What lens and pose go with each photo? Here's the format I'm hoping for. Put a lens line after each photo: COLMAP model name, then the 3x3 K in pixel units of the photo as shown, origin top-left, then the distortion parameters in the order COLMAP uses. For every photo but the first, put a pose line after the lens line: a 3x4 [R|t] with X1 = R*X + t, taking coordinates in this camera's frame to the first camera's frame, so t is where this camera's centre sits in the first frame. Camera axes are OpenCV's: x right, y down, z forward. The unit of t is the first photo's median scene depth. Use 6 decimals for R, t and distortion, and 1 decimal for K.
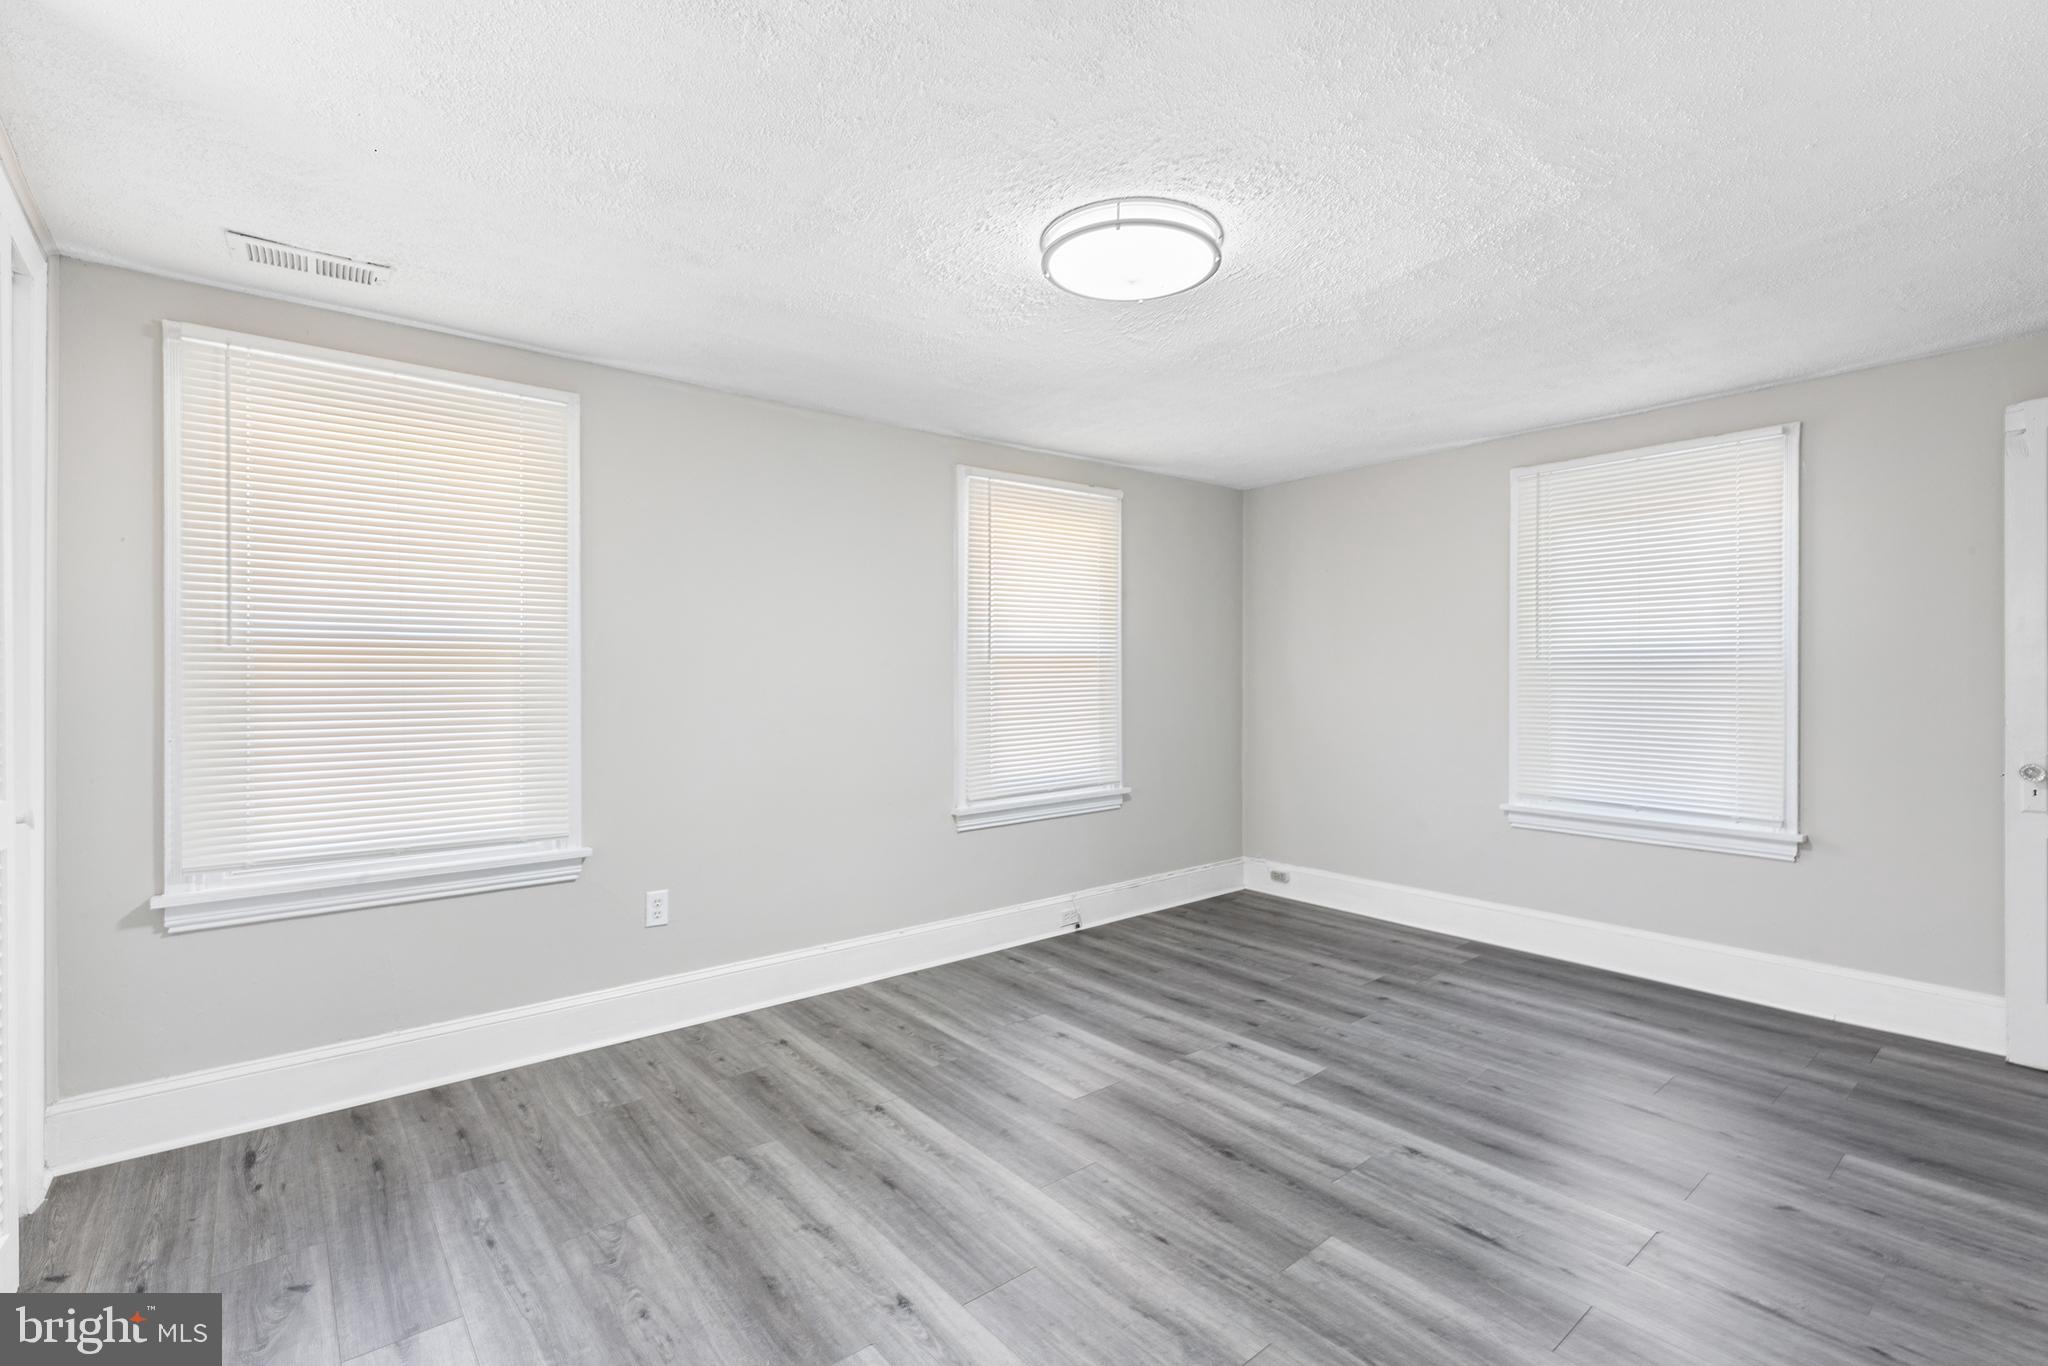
lens RADIAL K [[926.4, 0, 1037.2], [0, 926.4, 678.0], [0, 0, 1]] dist [0.005554, -0.001063]
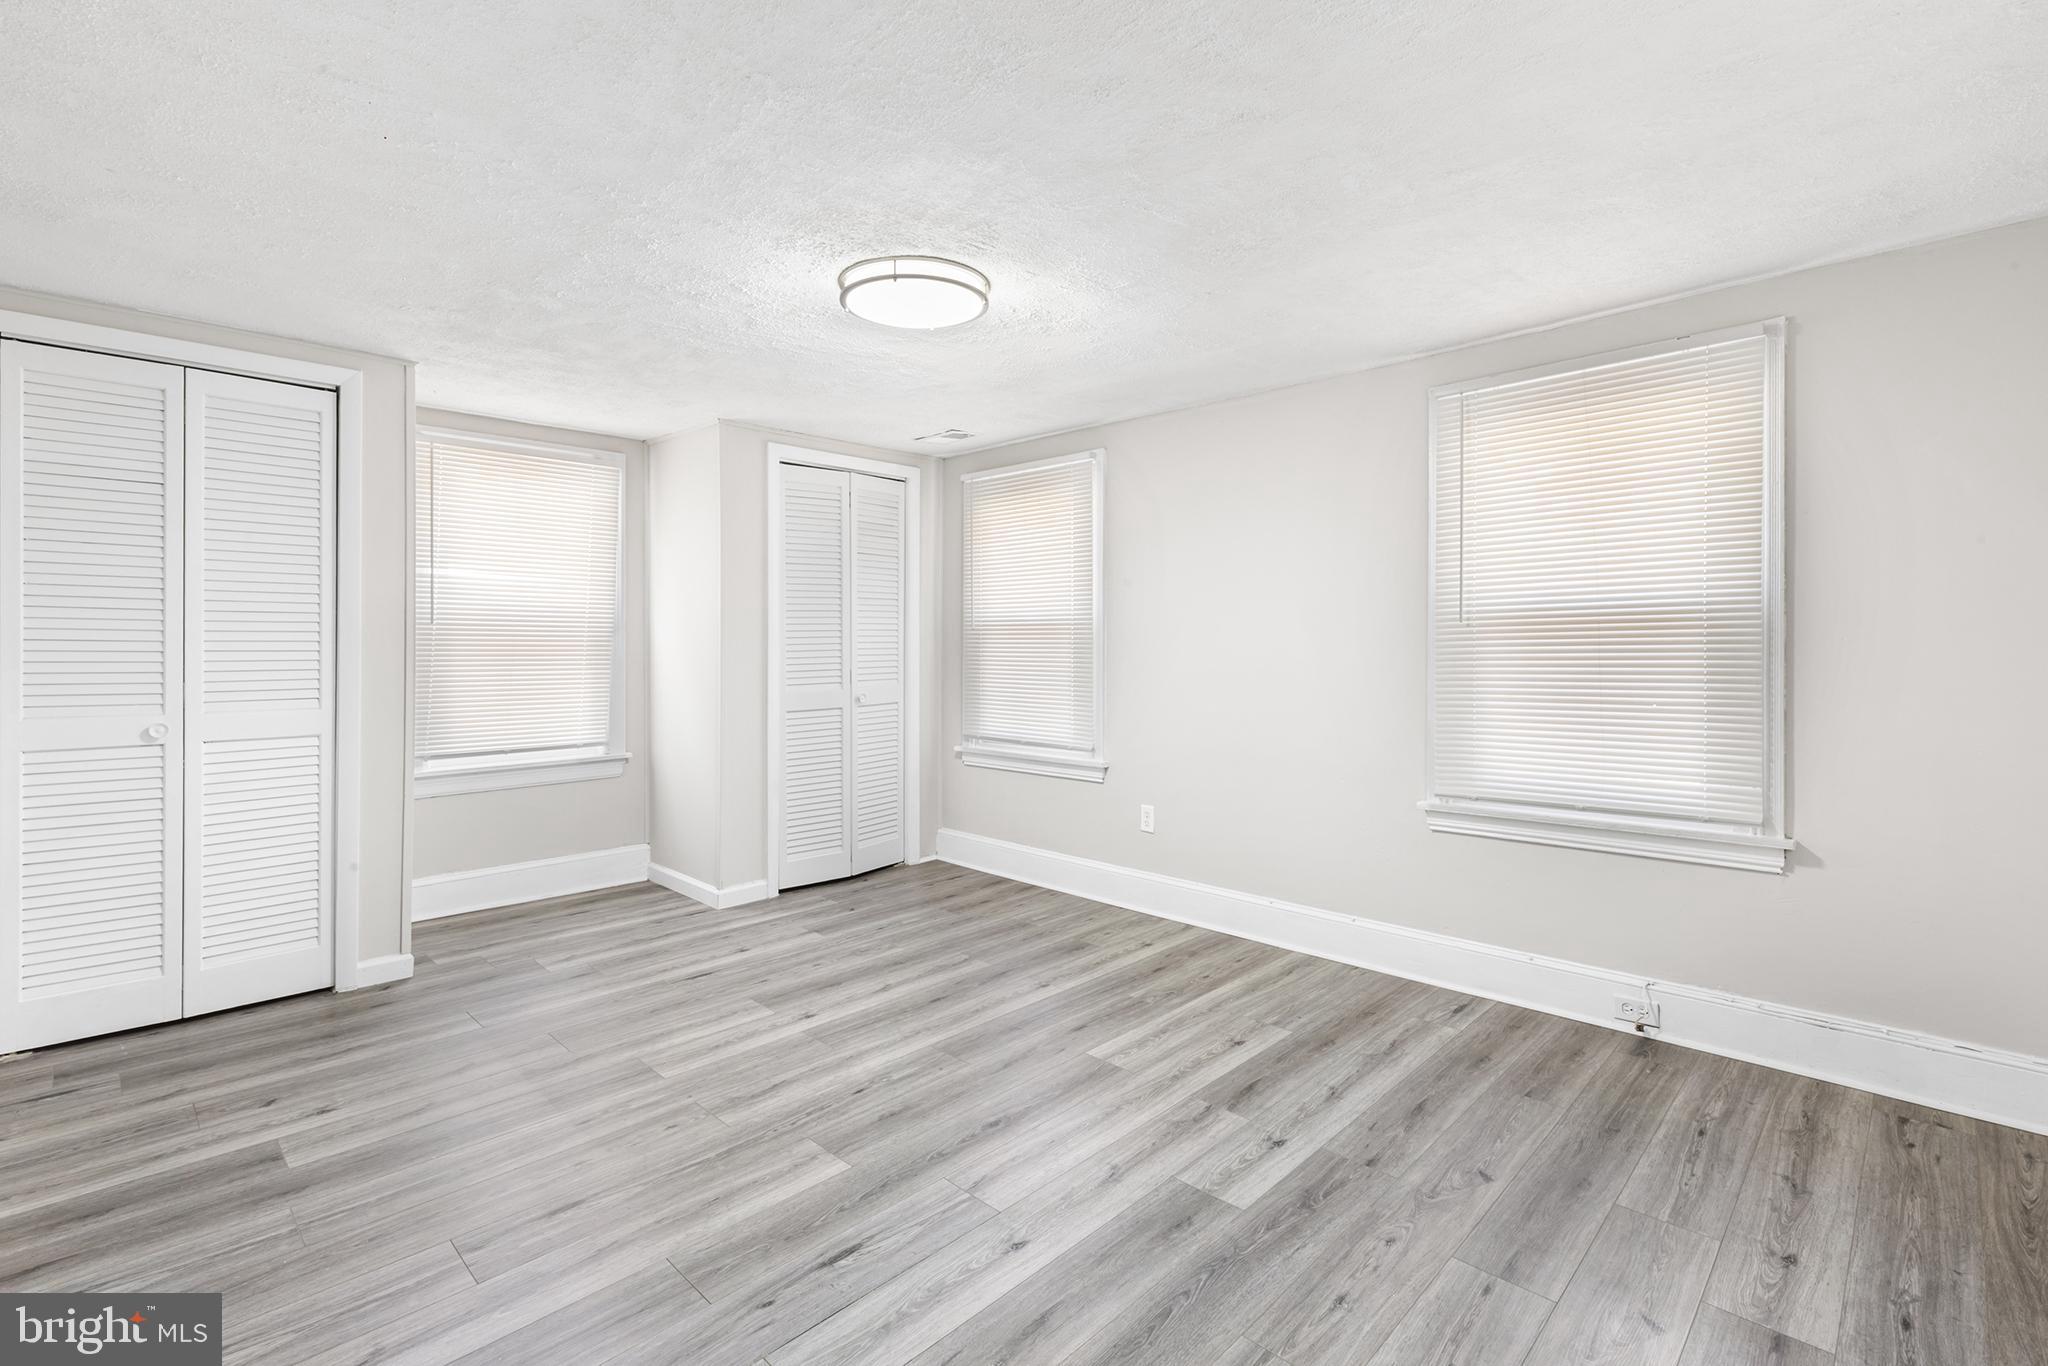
lens RADIAL K [[926.4, 0, 1011.4], [0, 926.4, 639.9], [0, 0, 1]] dist [0.005554, -0.001063]
pose [[0.098600, -0.000397, -0.995127, 1.040593], [-0.001513, 0.999999, -0.000549, -0.006207], [0.995126, 0.001559, 0.098599, 0.797153]]
